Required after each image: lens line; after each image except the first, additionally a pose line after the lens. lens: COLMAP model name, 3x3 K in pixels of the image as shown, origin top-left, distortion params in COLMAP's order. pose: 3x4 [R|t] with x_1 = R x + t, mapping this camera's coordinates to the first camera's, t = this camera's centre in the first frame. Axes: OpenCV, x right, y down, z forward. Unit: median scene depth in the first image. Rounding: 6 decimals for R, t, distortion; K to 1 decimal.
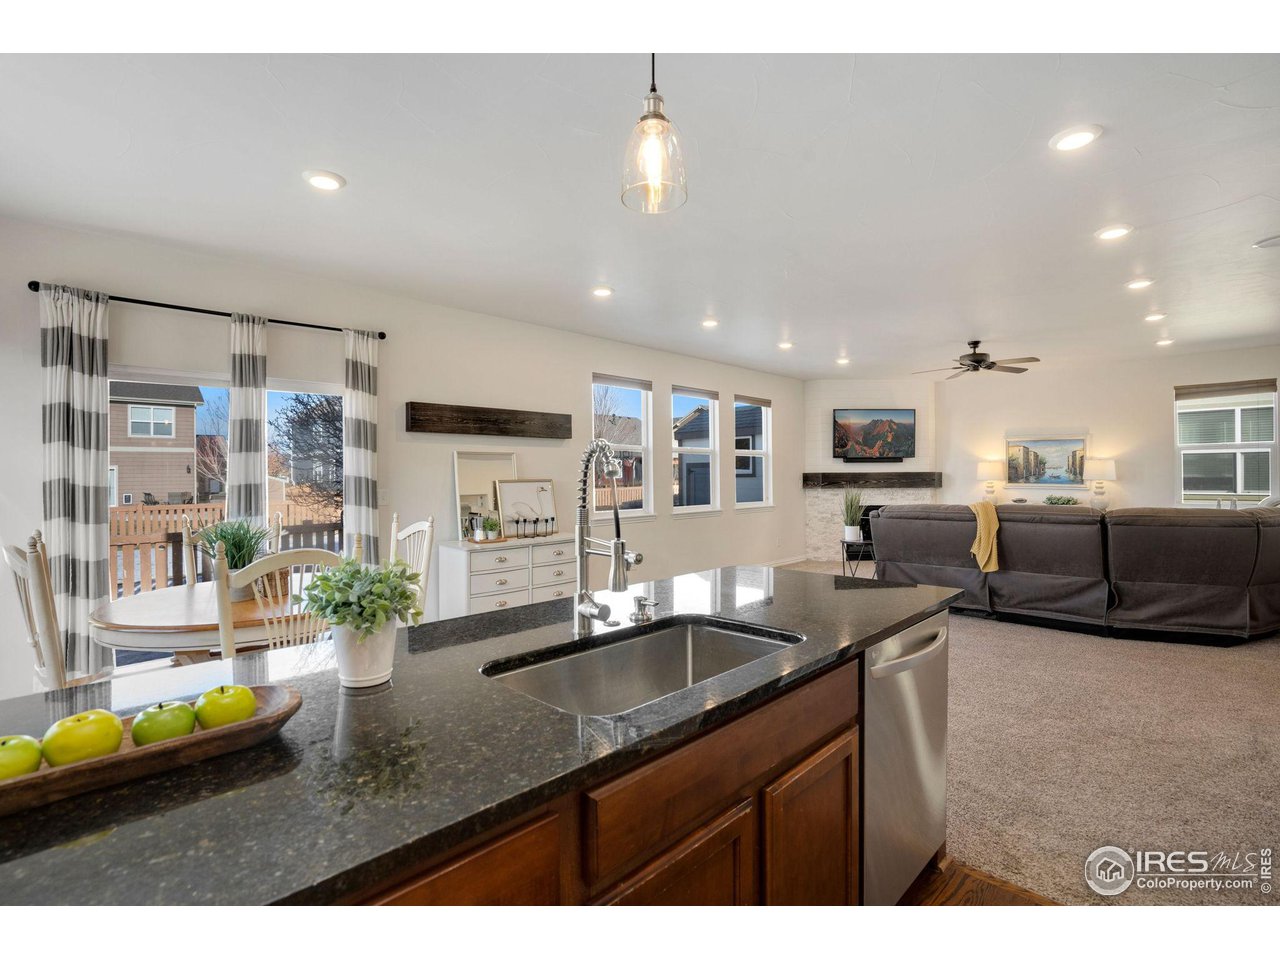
lens RADIAL K [[602.9, 0, 641.6], [0, 602.9, 470.8], [0, 0, 1]] dist [-0.061378, 0.024831]
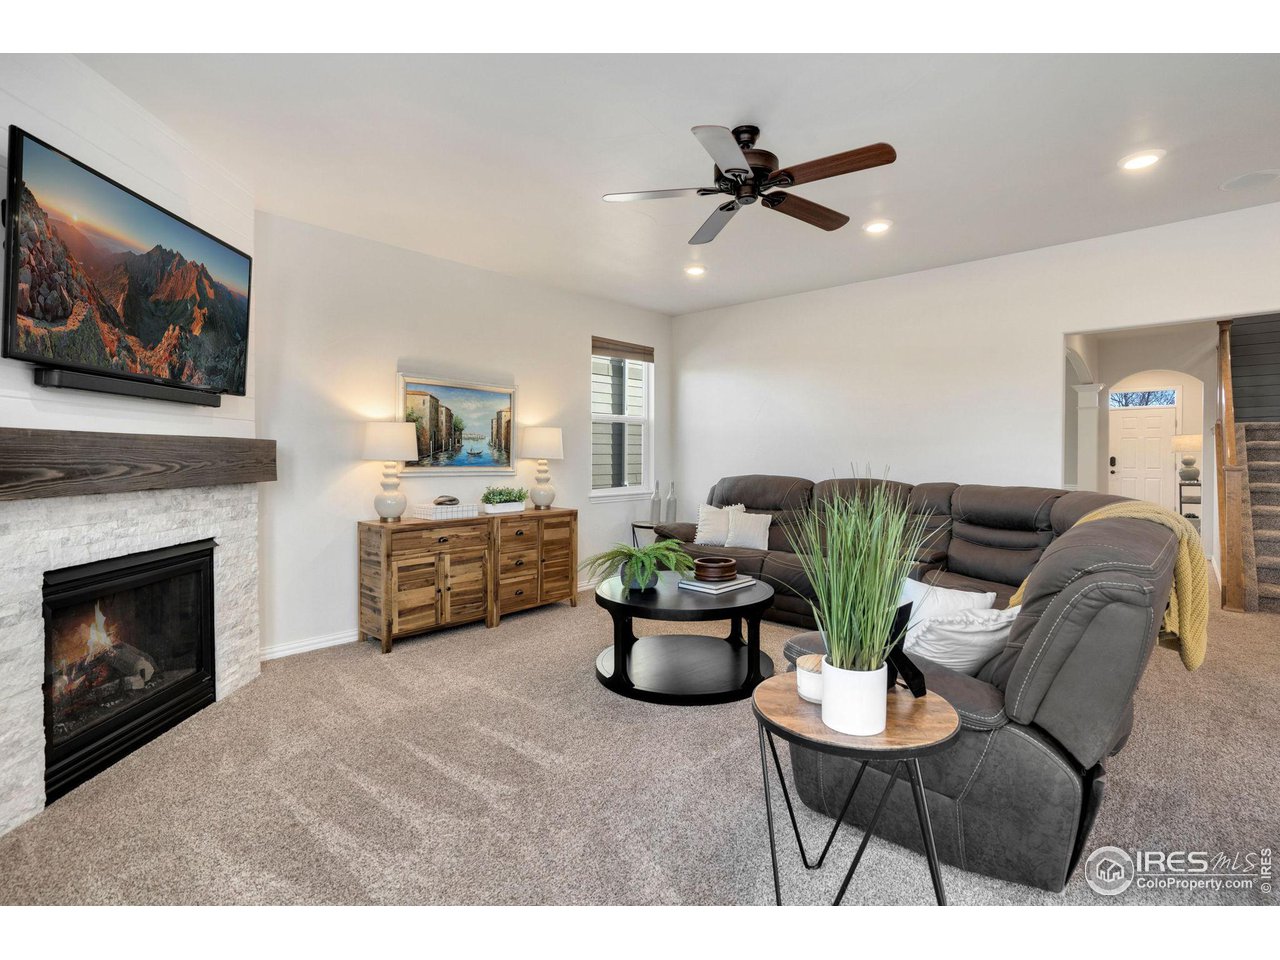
lens RADIAL K [[602.9, 0, 641.6], [0, 602.9, 470.8], [0, 0, 1]] dist [-0.061378, 0.024831]
pose [[-0.039157, -0.018203, 0.999067, 0.110370], [-0.006323, 0.999819, 0.017969, 0.014198], [-0.999213, -0.005613, -0.039265, 0.825546]]
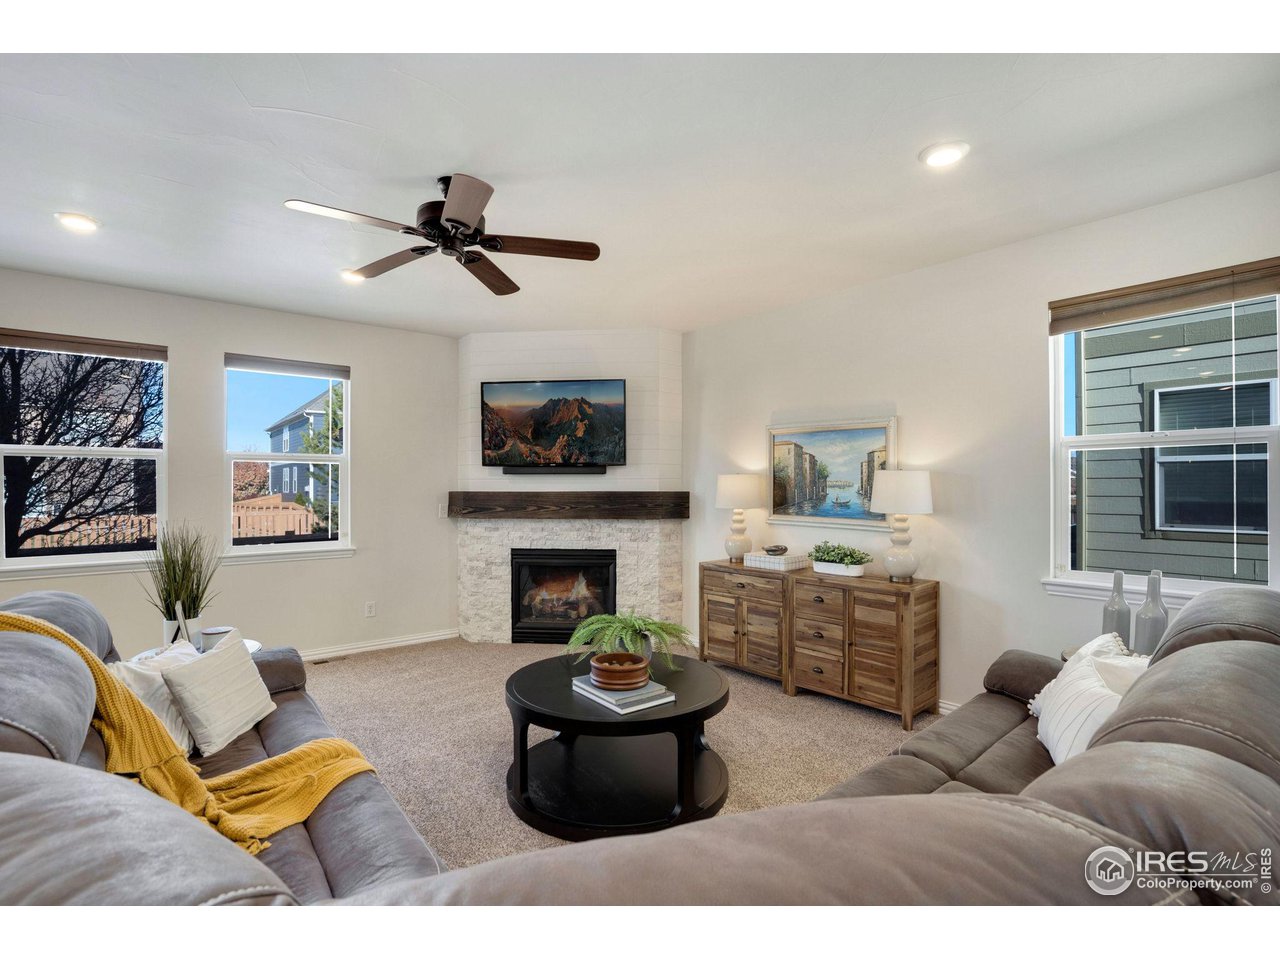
lens RADIAL K [[624.0, 0, 640.9], [0, 624.0, 495.0], [0, 0, 1]] dist [-0.053336, 0.000140]
pose [[0.994099, 0.007146, -0.108241, 0.566371], [-0.004728, 0.999734, 0.022577, -0.008090], [0.108374, -0.021932, 0.993868, 0.439756]]
